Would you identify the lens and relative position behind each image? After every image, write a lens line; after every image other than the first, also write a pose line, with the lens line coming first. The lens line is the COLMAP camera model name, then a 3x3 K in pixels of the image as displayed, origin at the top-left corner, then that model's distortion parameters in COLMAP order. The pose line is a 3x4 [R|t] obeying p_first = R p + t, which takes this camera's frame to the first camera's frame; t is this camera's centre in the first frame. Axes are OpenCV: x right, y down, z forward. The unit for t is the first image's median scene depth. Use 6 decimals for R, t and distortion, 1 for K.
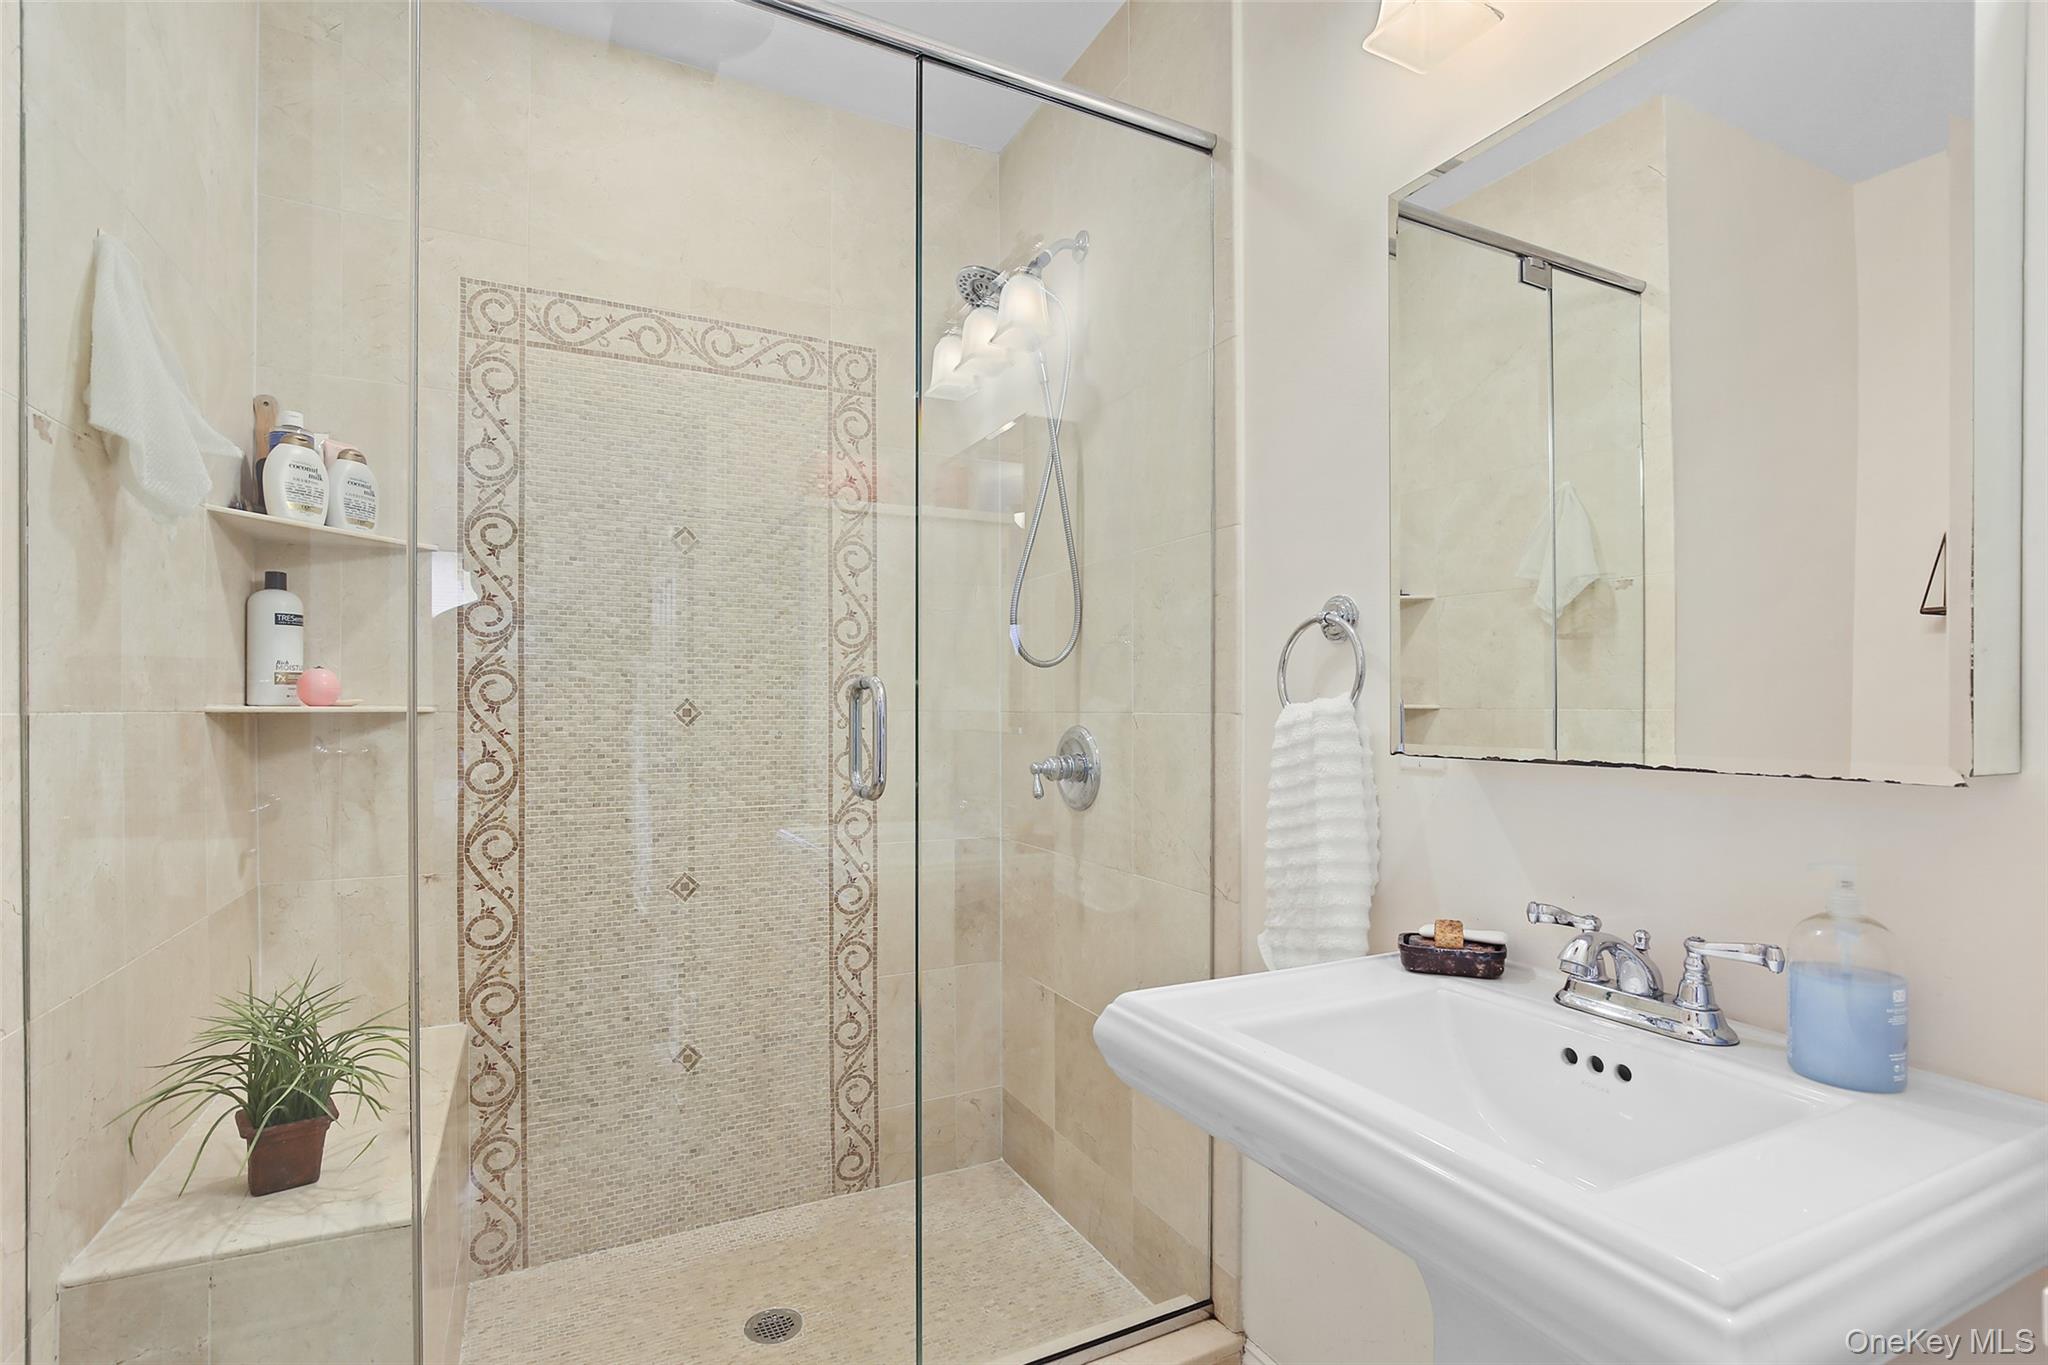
lens RADIAL K [[938.9, 0, 971.2], [0, 938.9, 714.1], [0, 0, 1]] dist [-0.017099, 0.003386]
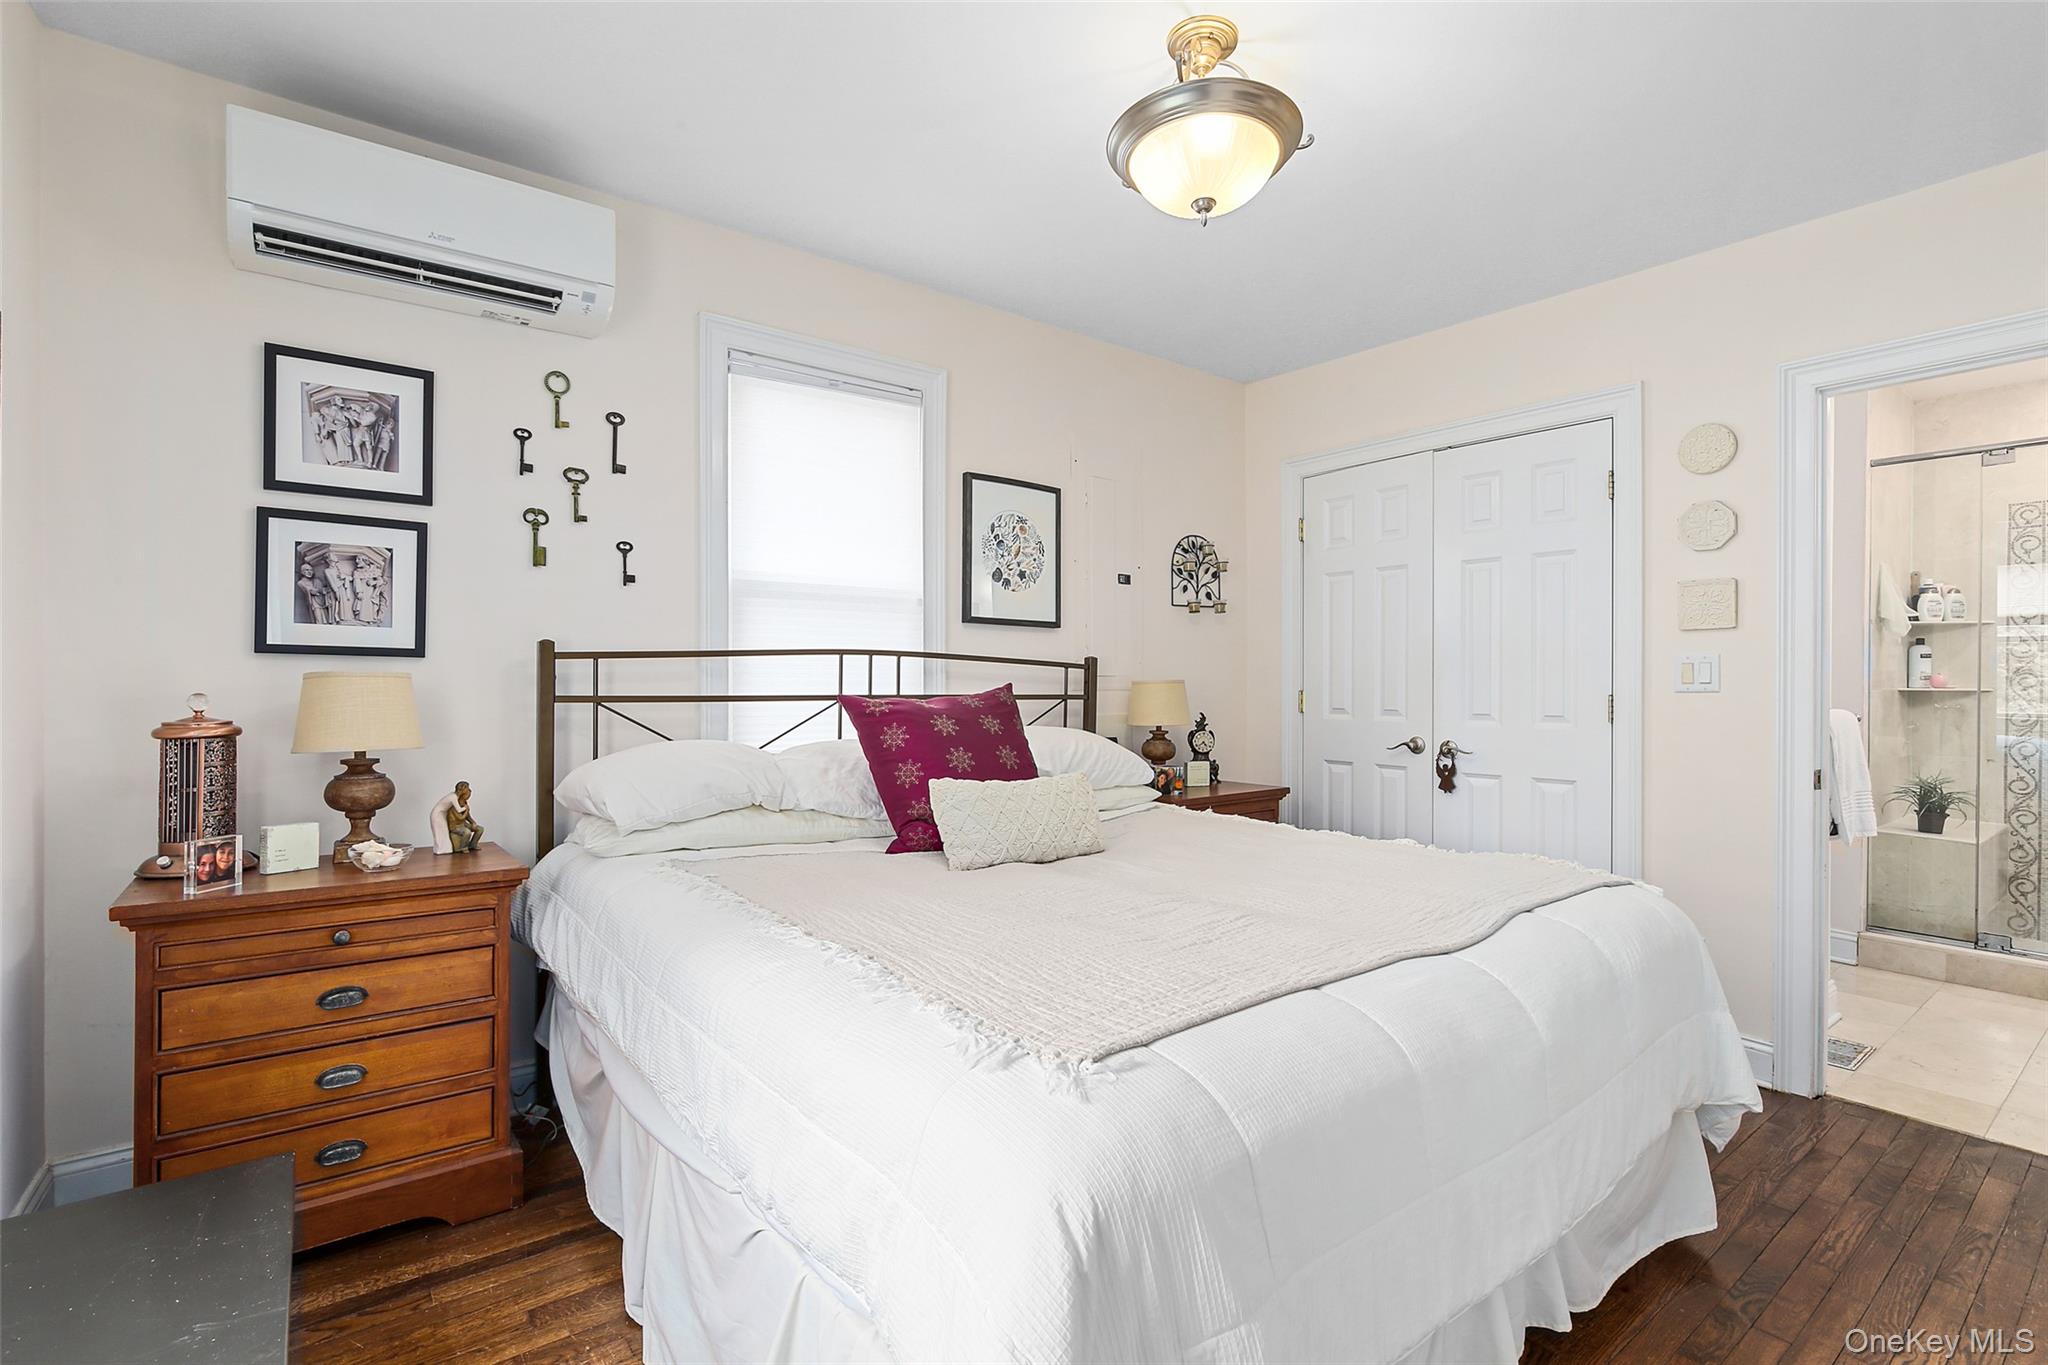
lens RADIAL K [[938.9, 0, 1014.5], [0, 938.9, 688.1], [0, 0, 1]] dist [-0.017099, 0.003386]
pose [[0.213962, 0.004029, -0.976834, 1.232479], [-0.012788, 0.999917, 0.001323, 0.020145], [0.976758, 0.012209, 0.213996, -2.003145]]
